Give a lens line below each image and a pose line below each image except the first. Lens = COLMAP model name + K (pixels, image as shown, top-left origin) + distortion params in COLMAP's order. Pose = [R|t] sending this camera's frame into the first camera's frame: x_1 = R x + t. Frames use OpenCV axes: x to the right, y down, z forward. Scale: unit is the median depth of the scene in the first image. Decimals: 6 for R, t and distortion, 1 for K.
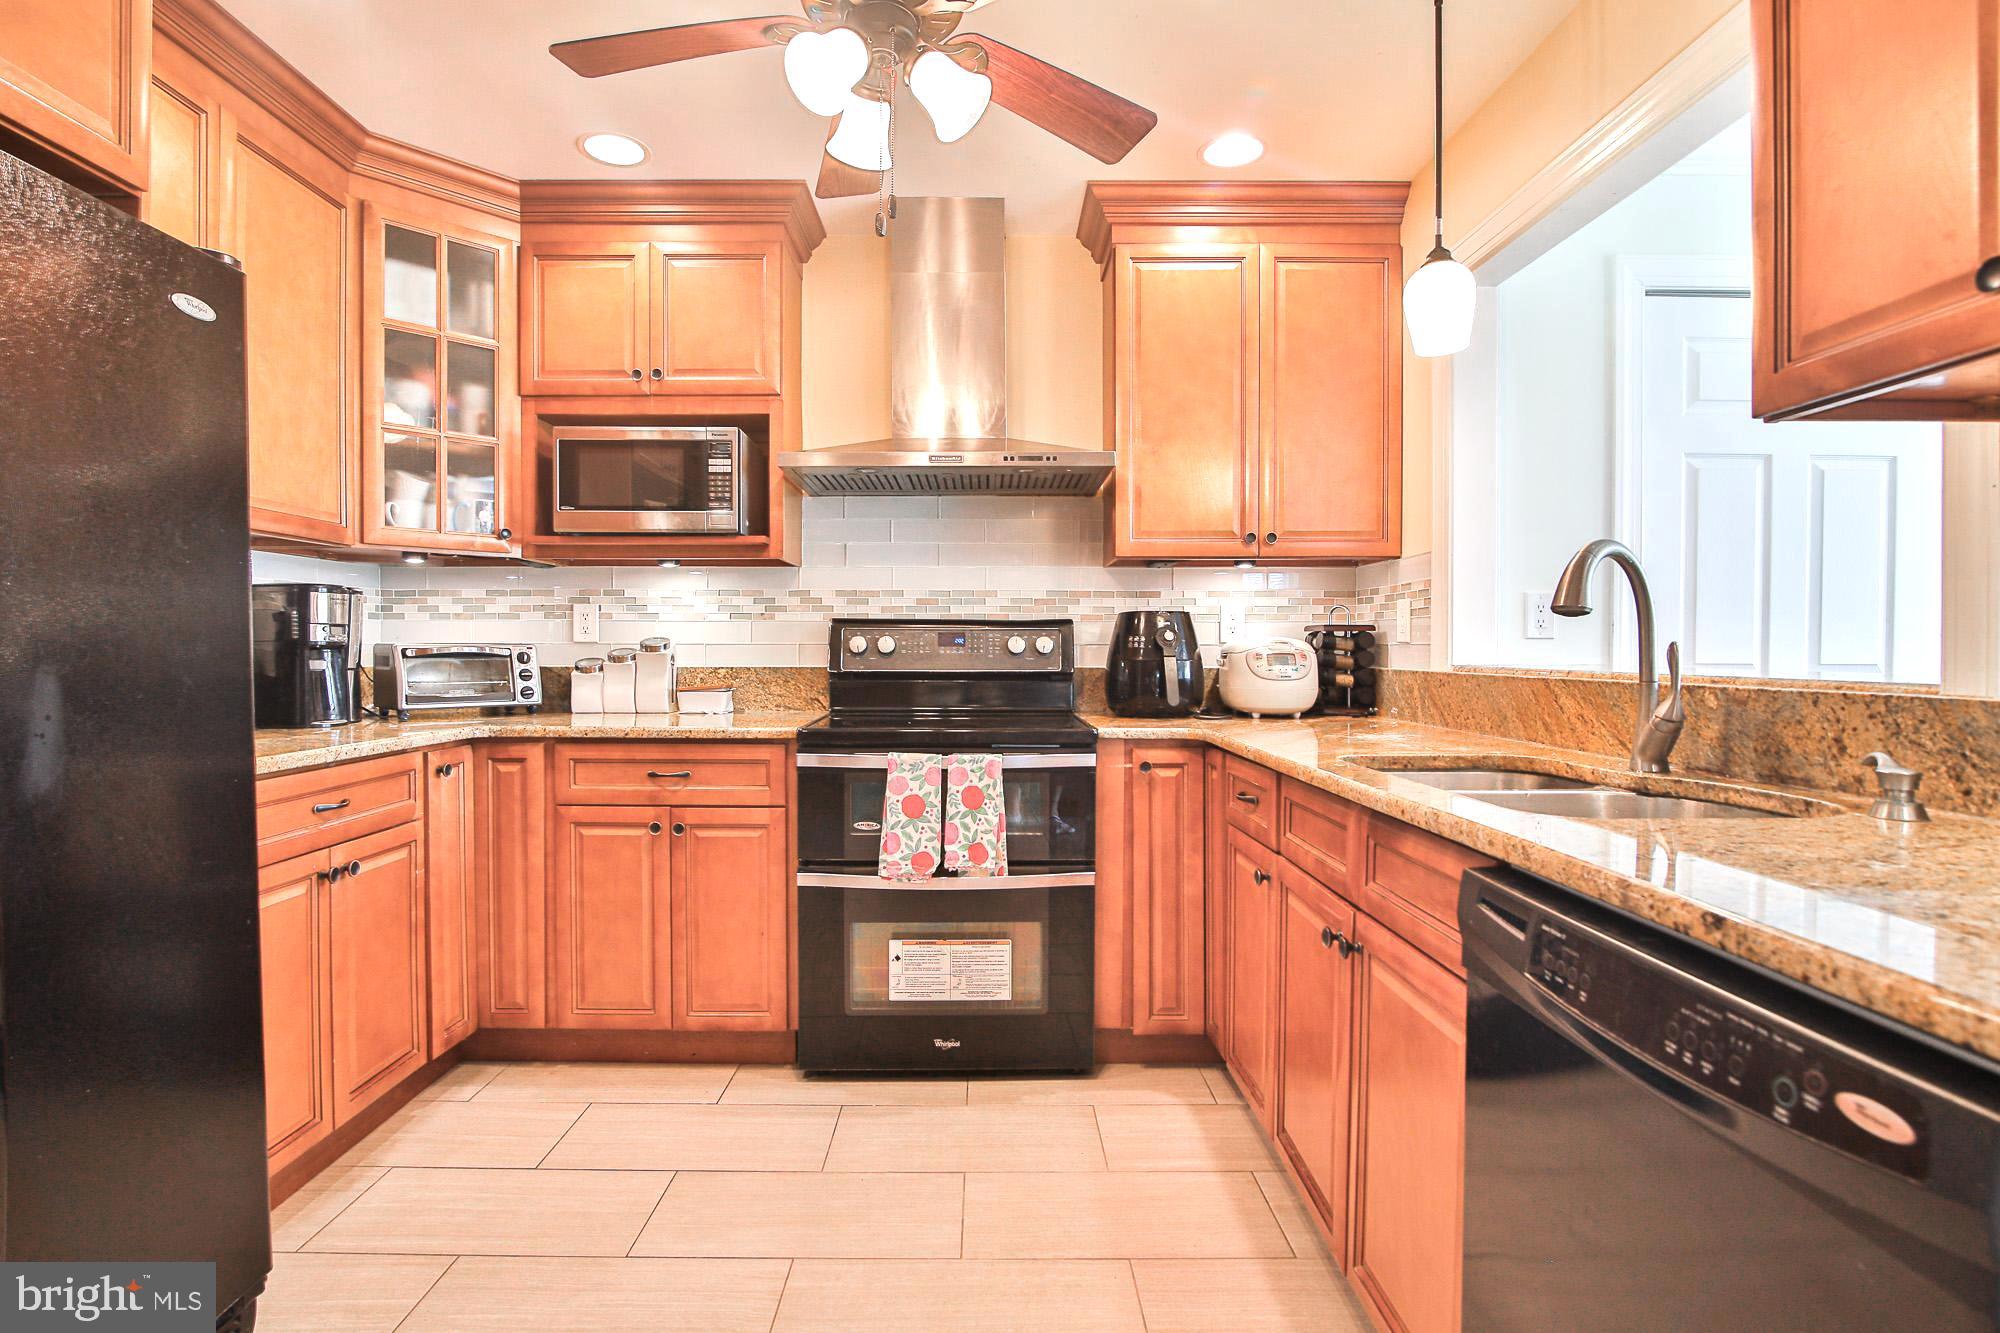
lens RADIAL K [[948.2, 0, 1077.7], [0, 948.2, 668.3], [0, 0, 1]] dist [-0.021359, -0.000002]
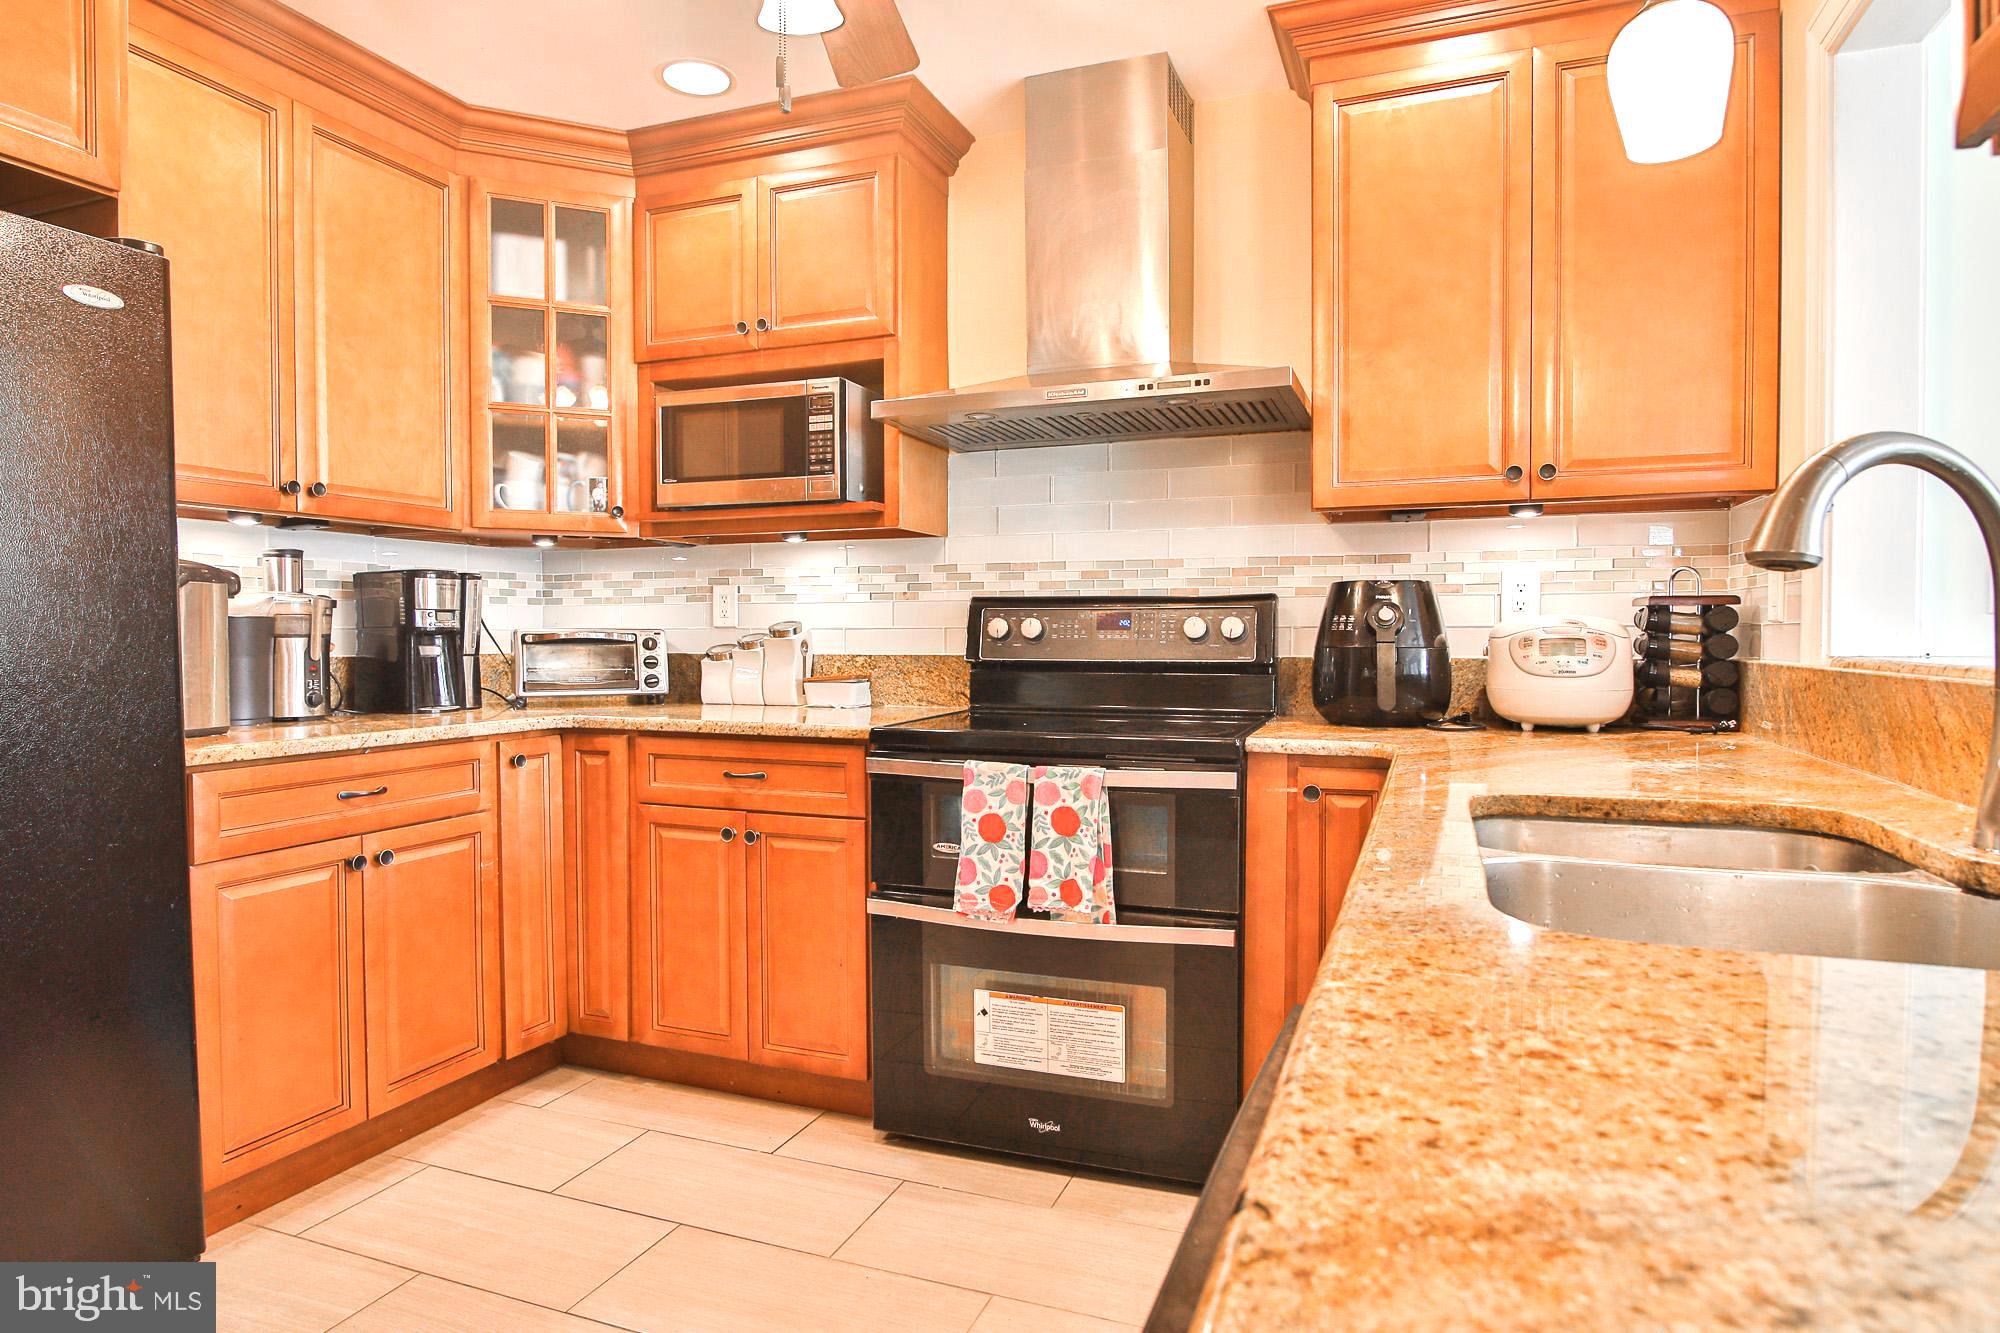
lens RADIAL K [[1129.5, 0, 998.8], [0, 1129.5, 672.9], [0, 0, 1]] dist [-0.021535, 0.000637]
pose [[0.924924, 0.010175, -0.380016, 0.183842], [-0.004953, 0.999879, 0.014717, -0.000605], [0.380119, -0.011730, 0.924863, 0.106389]]
